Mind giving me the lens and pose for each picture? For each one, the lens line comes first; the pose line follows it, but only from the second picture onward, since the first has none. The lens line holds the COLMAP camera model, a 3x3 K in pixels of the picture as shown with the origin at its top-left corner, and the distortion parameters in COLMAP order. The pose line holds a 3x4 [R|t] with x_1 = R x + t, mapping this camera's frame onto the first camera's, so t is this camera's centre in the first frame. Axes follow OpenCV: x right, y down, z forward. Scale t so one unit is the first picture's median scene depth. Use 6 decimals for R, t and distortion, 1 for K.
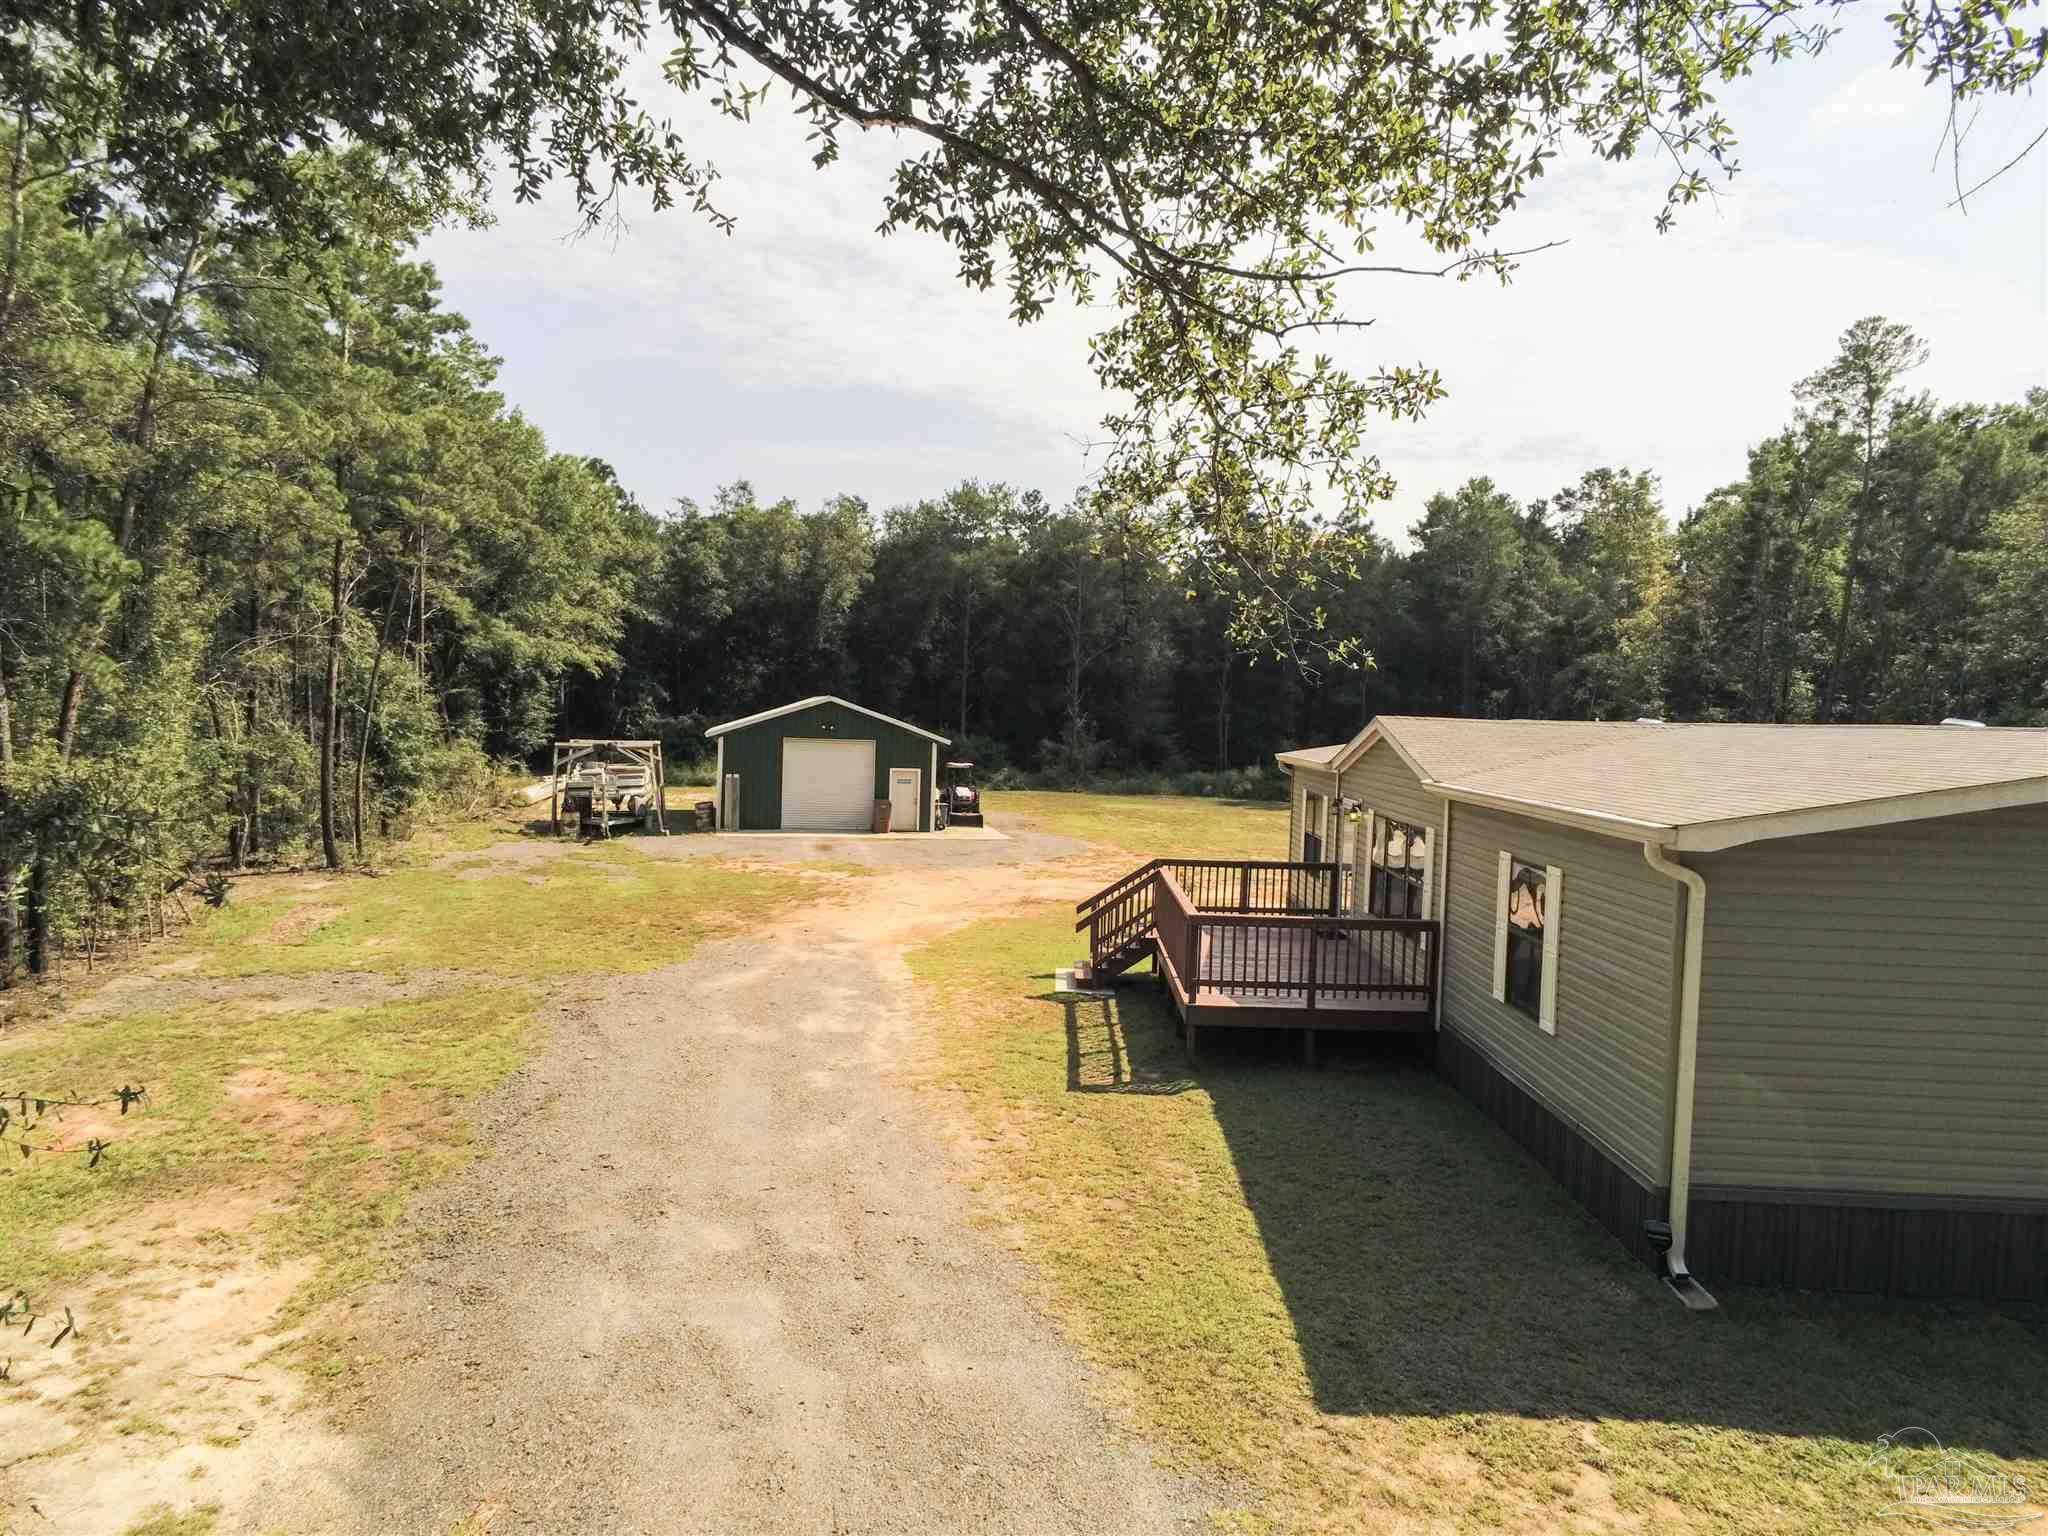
lens RADIAL K [[1327.2, 0, 1026.2], [0, 1327.2, 764.7], [0, 0, 1]] dist [-0.004972, 0.000042]
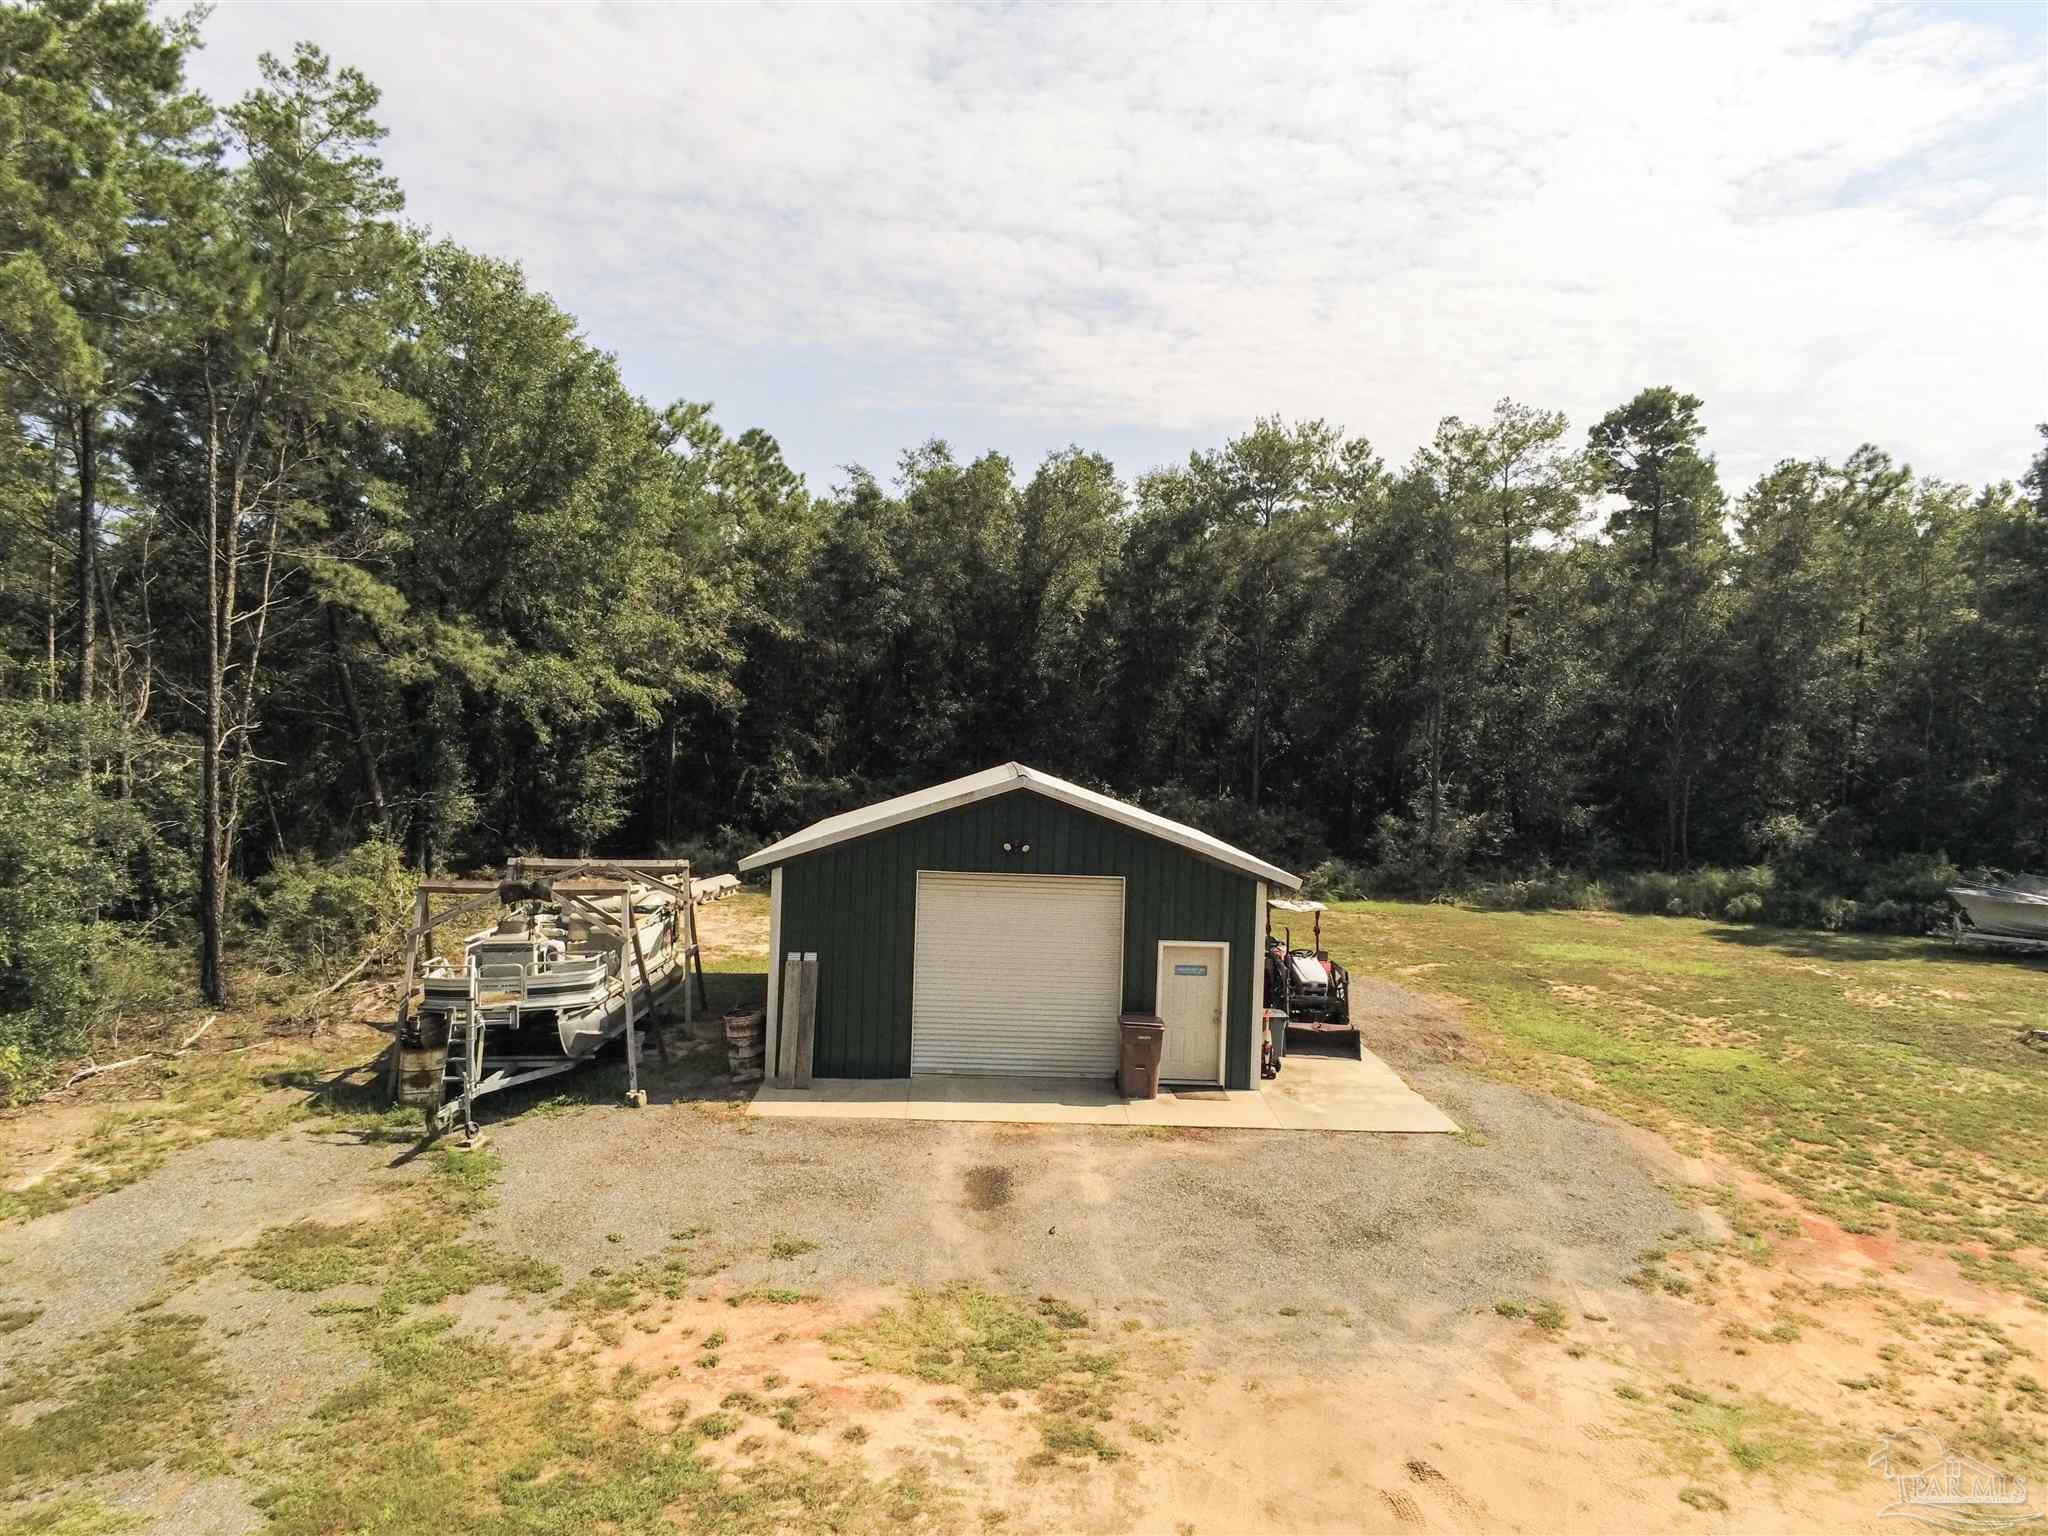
lens RADIAL K [[1327.2, 0, 1029.5], [0, 1327.2, 771.7], [0, 0, 1]] dist [-0.004972, 0.000042]
pose [[0.983459, 0.002689, -0.181109, -0.041422], [-0.006233, 0.999800, -0.019006, -0.027783], [0.181022, 0.019820, 0.983279, 0.355788]]
